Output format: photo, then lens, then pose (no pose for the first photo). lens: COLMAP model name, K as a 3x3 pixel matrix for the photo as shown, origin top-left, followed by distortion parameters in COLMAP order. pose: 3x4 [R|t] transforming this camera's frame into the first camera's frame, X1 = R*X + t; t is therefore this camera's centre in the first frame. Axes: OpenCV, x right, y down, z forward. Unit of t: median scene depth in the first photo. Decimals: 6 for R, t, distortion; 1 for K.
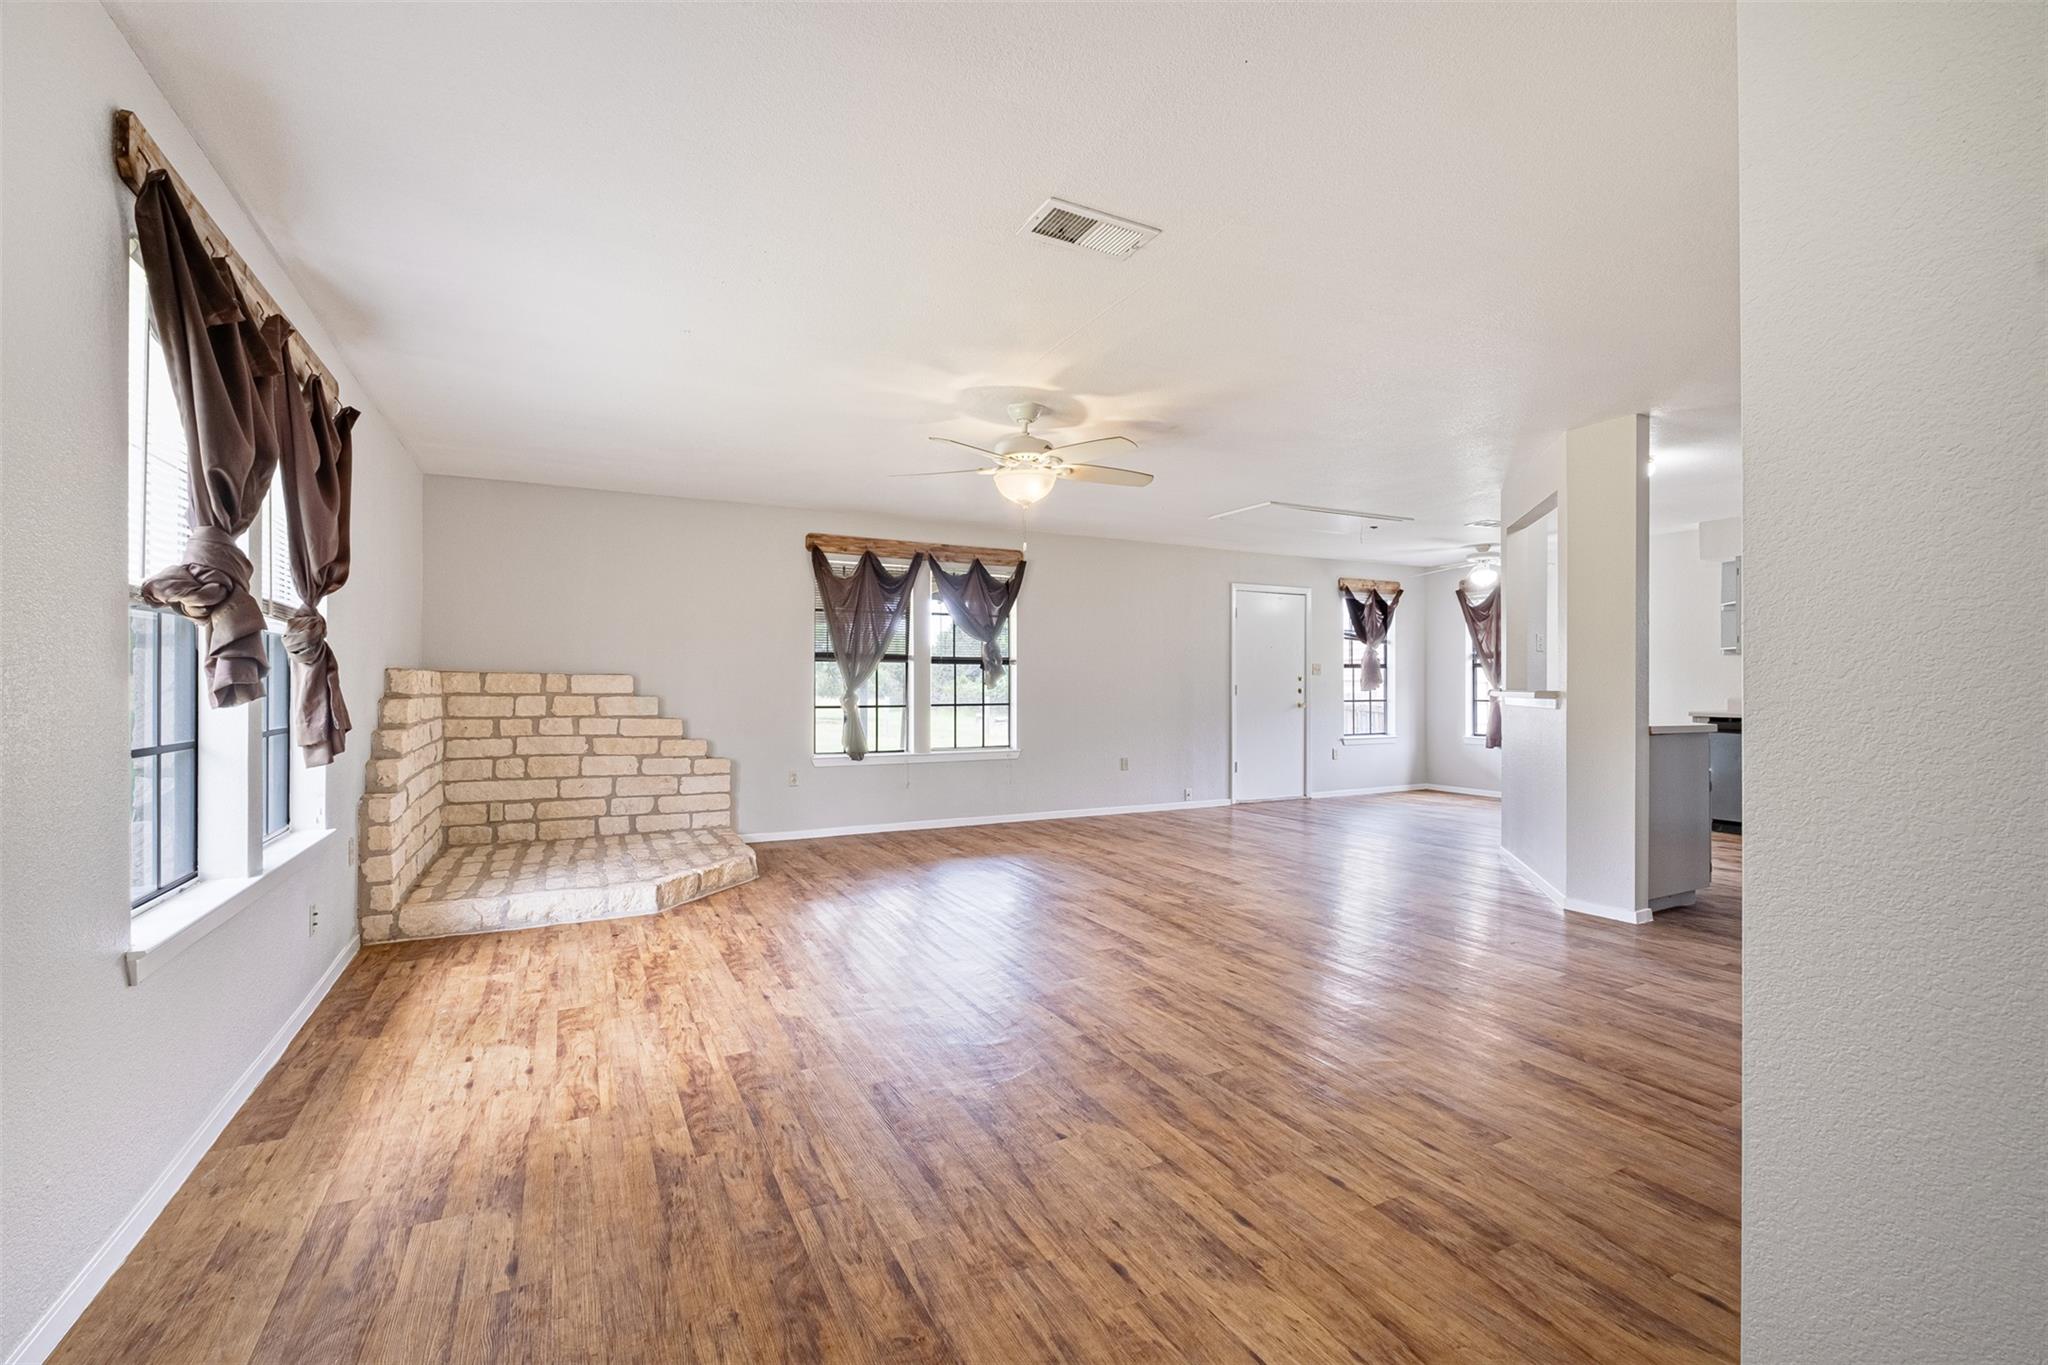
lens RADIAL K [[888.5, 0, 1024.4], [0, 888.5, 682.5], [0, 0, 1]] dist [-0.003700, -0.001859]
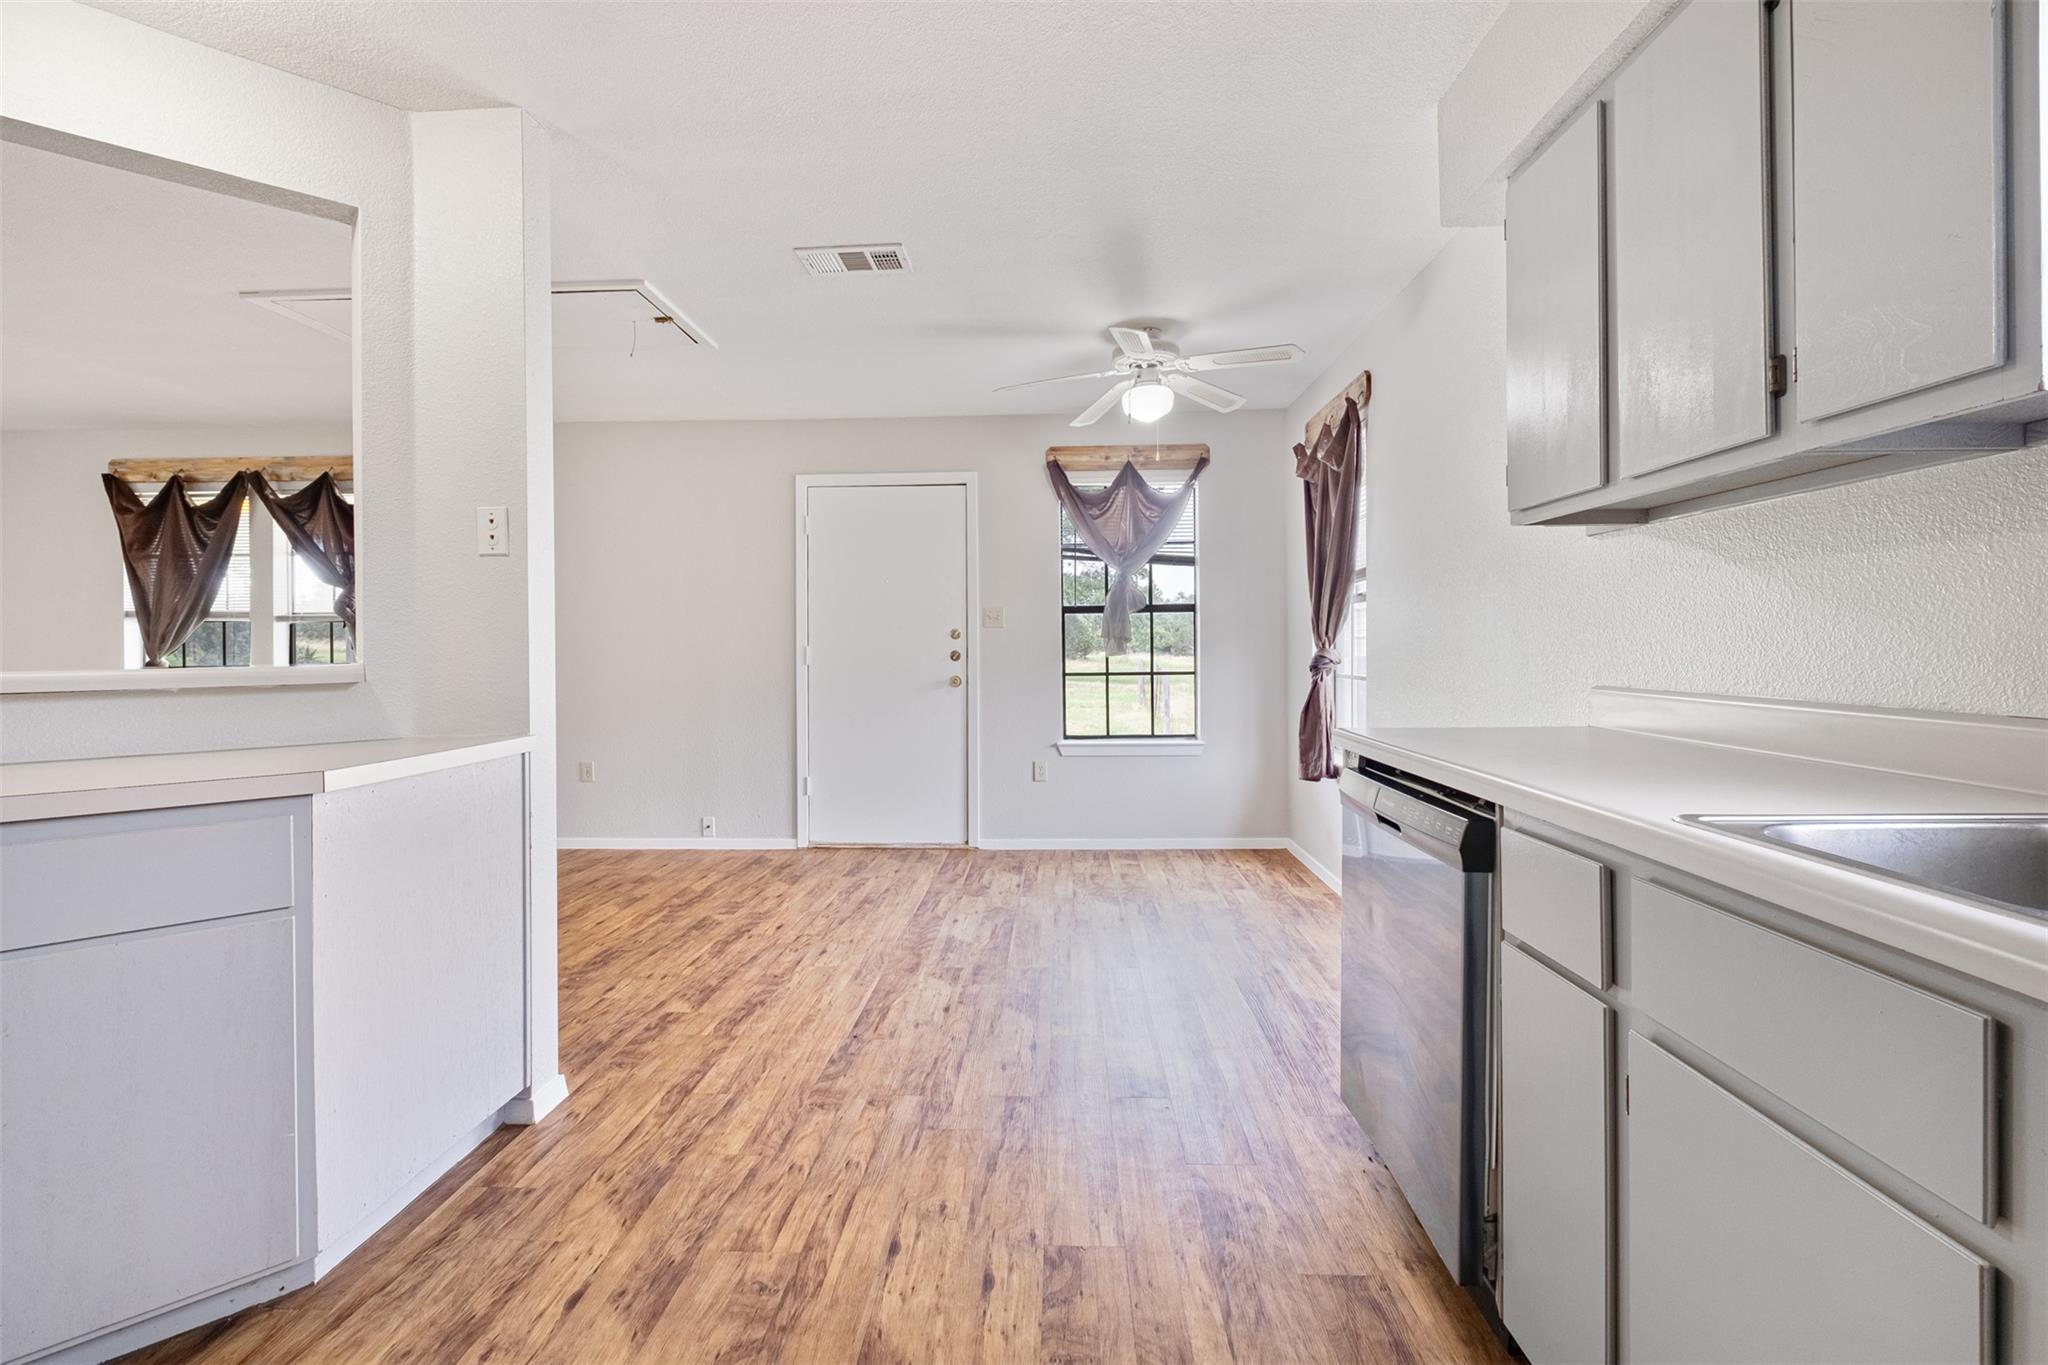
lens RADIAL K [[888.5, 0, 1034.2], [0, 888.5, 662.3], [0, 0, 1]] dist [-0.003700, -0.001859]
pose [[0.857714, -0.003047, -0.514118, 0.791666], [0.011213, 0.999855, 0.012780, 0.008032], [0.514005, -0.016726, 0.857624, 0.669499]]
